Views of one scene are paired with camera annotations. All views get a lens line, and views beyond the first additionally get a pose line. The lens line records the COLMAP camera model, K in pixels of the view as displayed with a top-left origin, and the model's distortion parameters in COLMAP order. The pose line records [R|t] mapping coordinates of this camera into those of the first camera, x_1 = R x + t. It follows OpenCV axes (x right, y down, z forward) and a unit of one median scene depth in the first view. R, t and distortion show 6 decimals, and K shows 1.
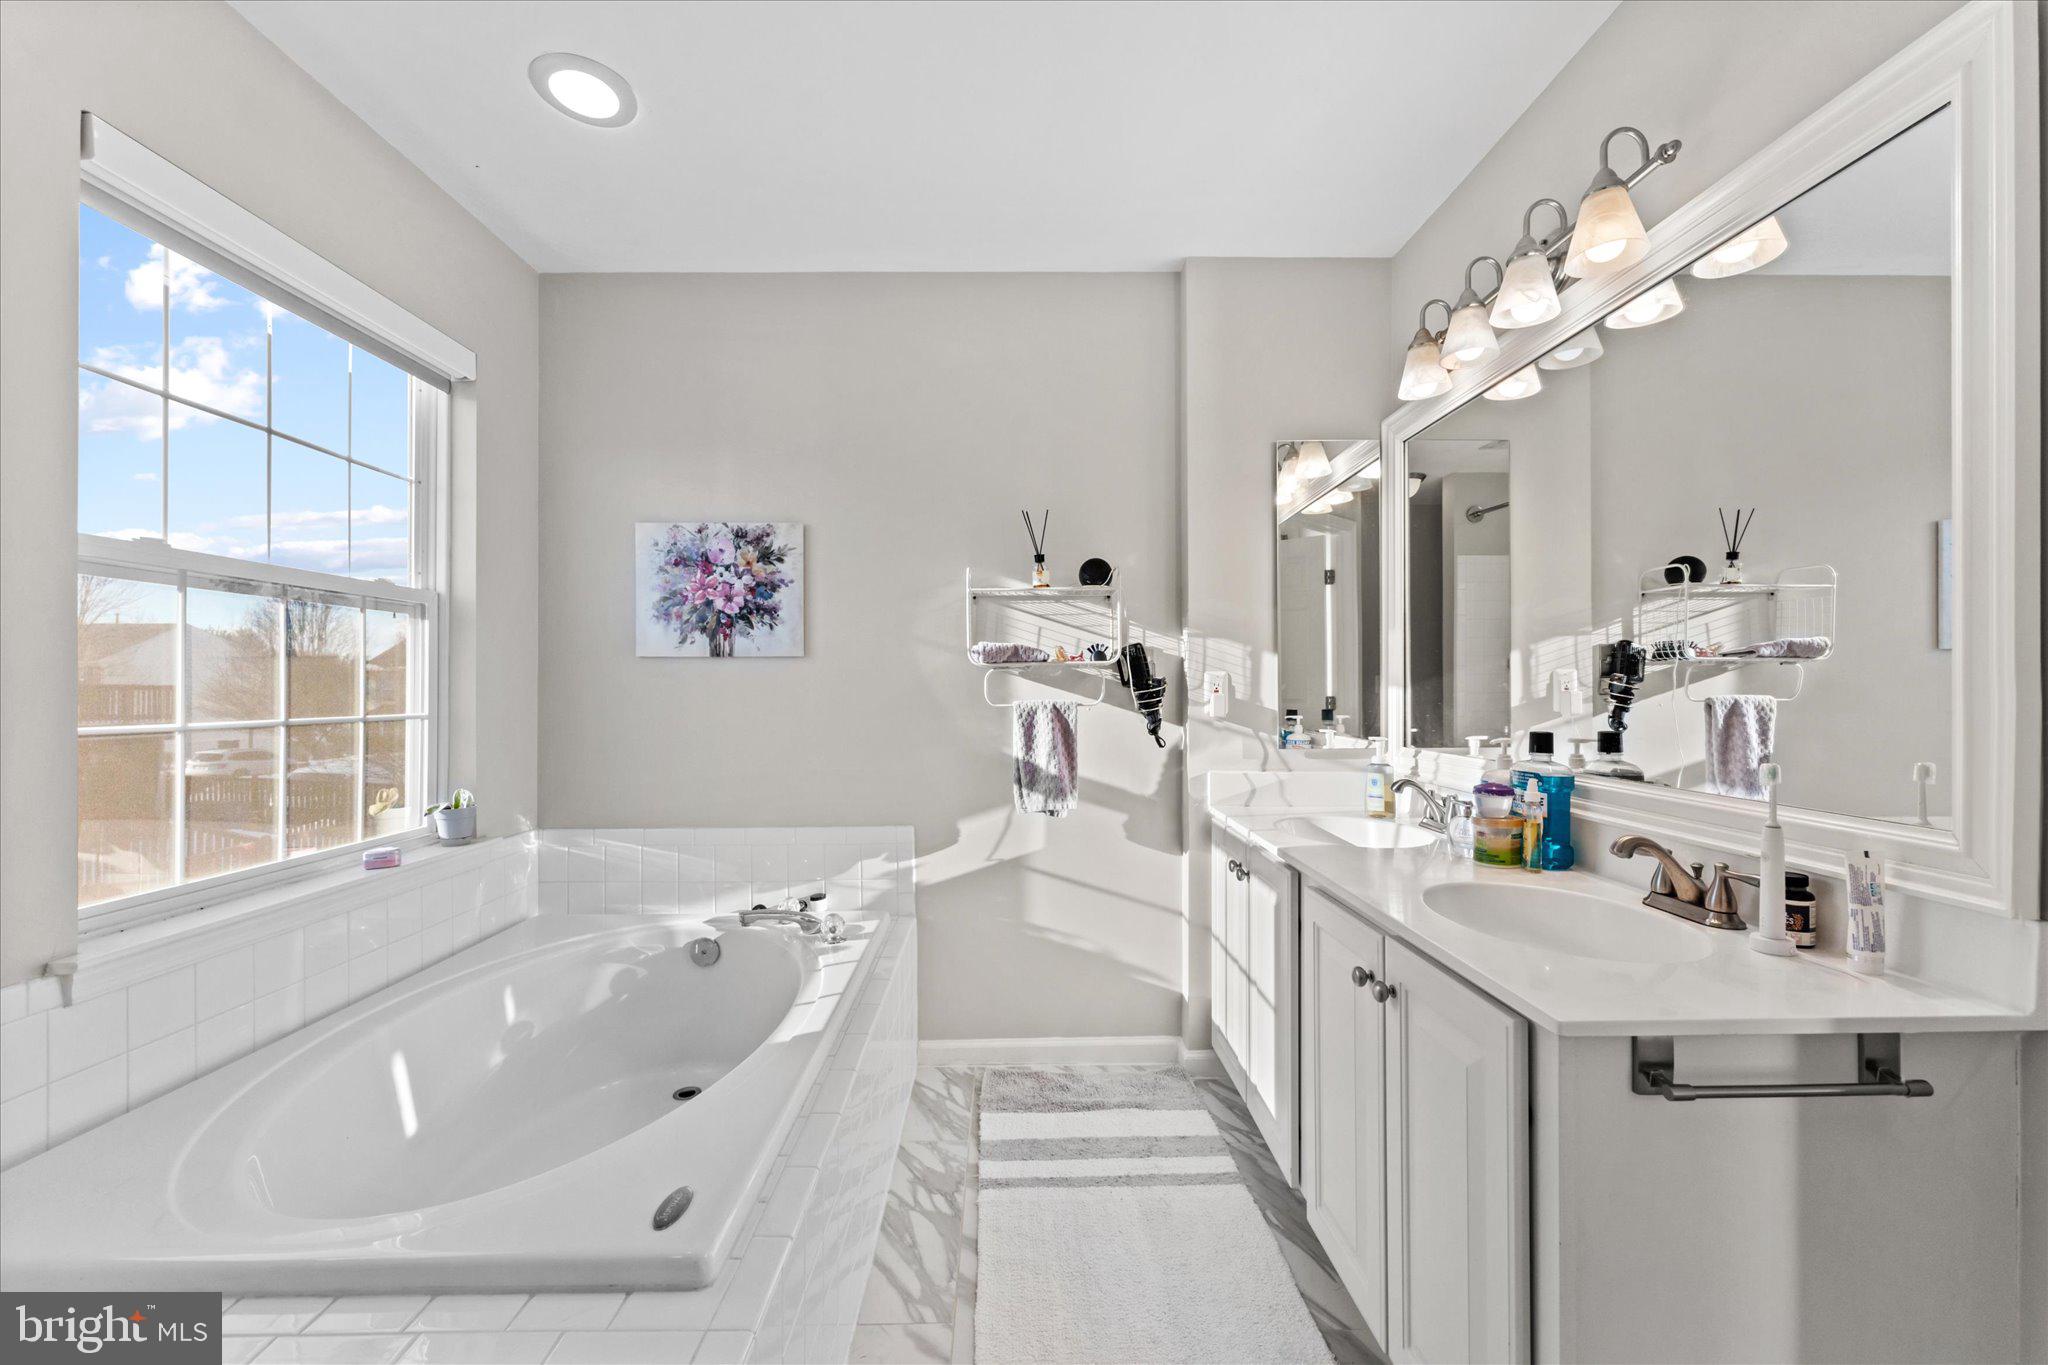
lens RADIAL K [[833.0, 0, 1022.3], [0, 833.0, 679.4], [0, 0, 1]] dist [-0.001333, -0.000397]
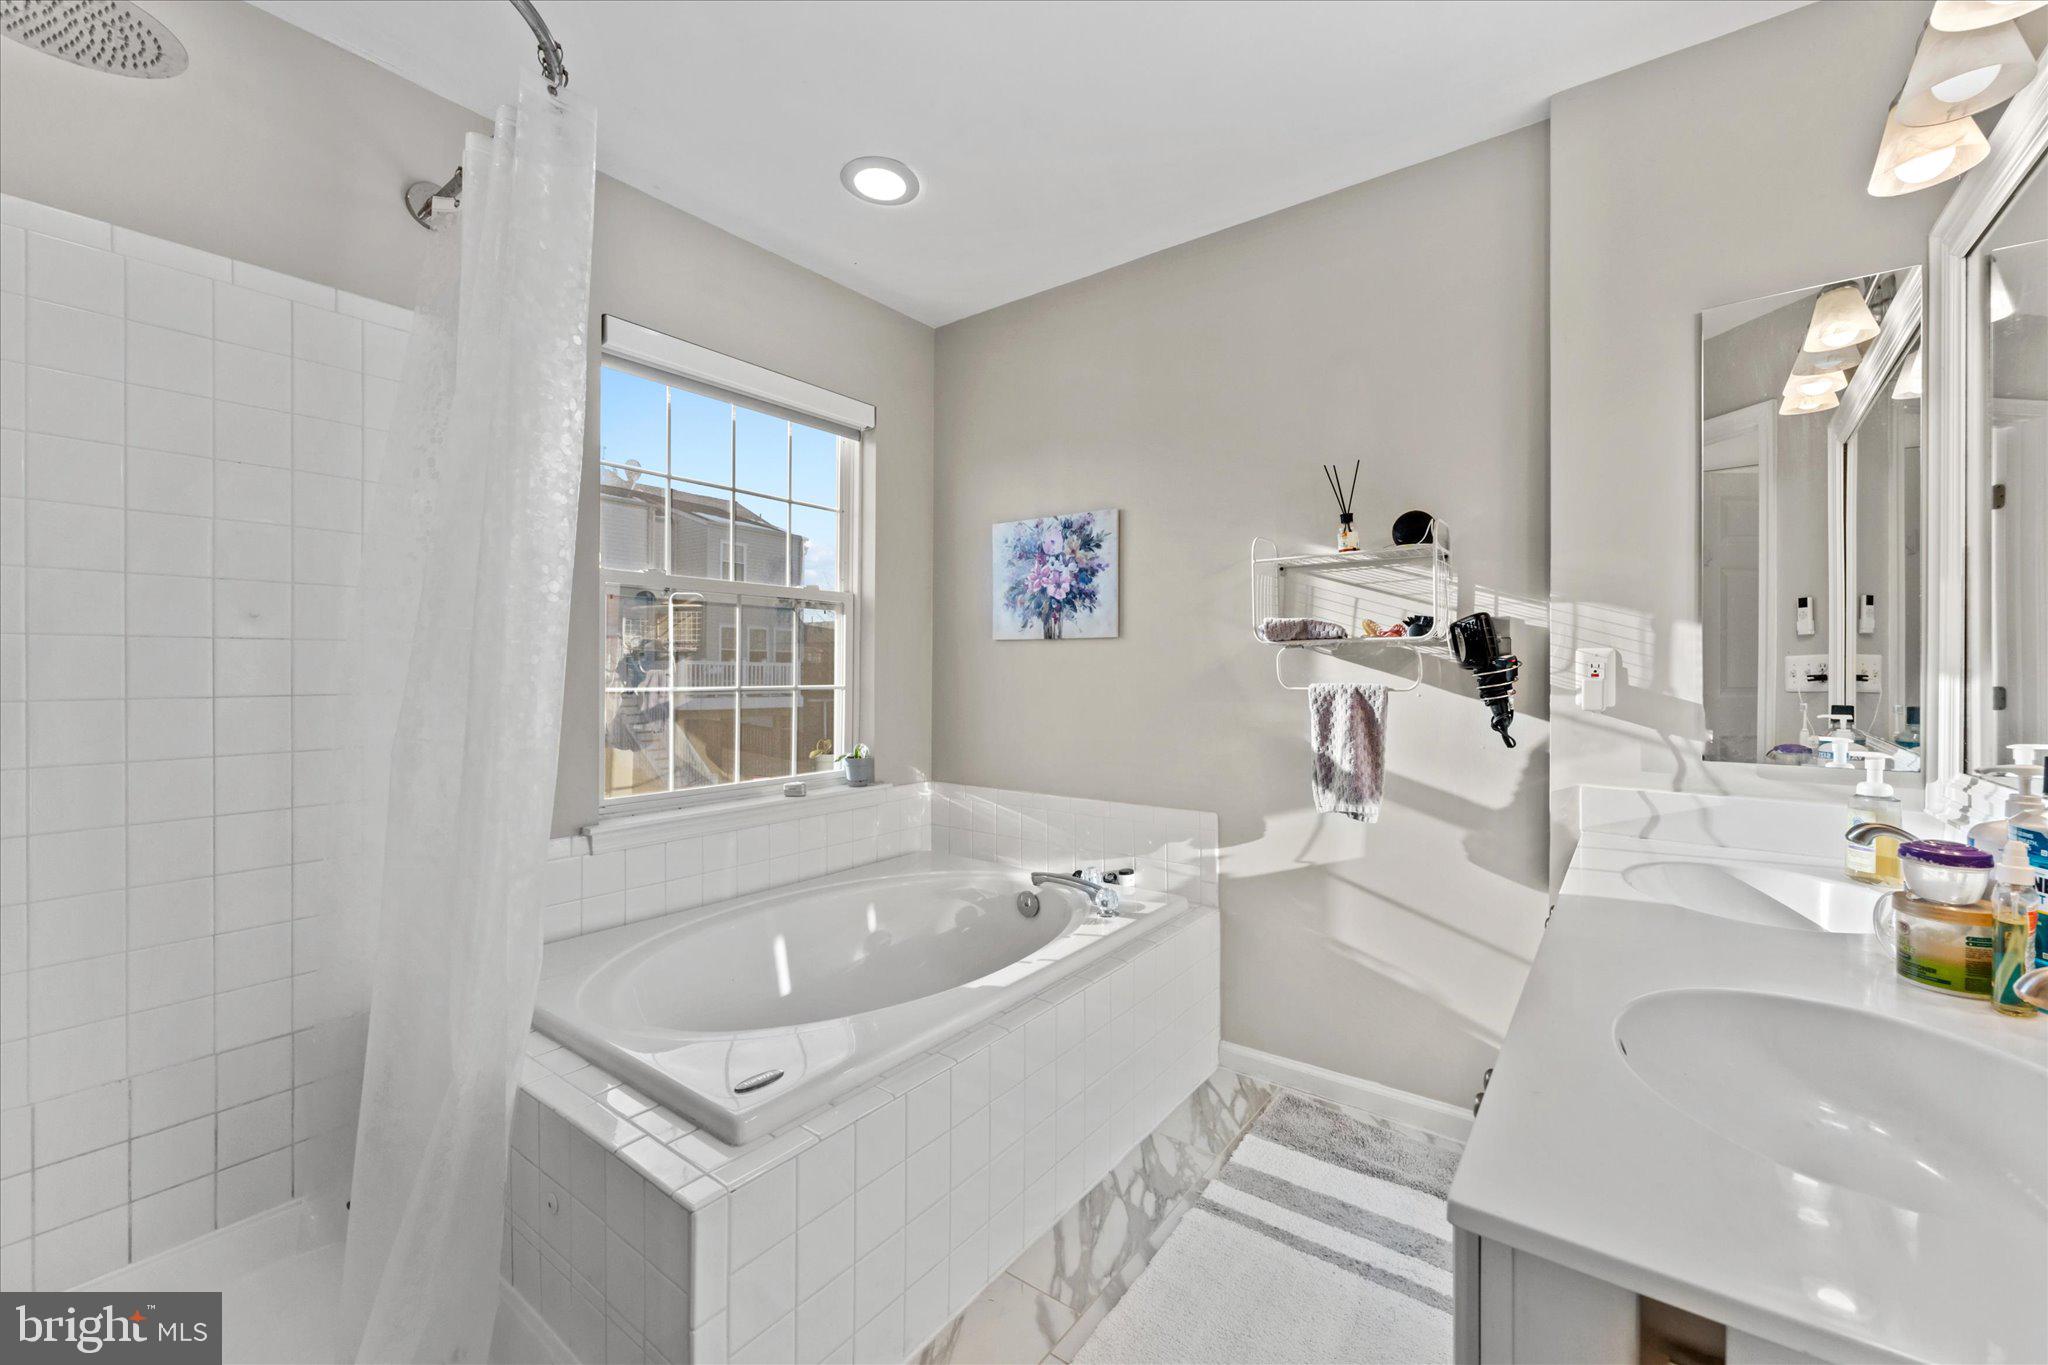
lens RADIAL K [[835.2, 0, 1016.2], [0, 835.2, 662.7], [0, 0, 1]] dist [-0.002237, -0.000304]
pose [[0.781951, 0.001592, -0.623338, 0.290886], [-0.000018, 0.999997, 0.002531, 0.001331], [0.623340, -0.001968, 0.781948, 0.114231]]
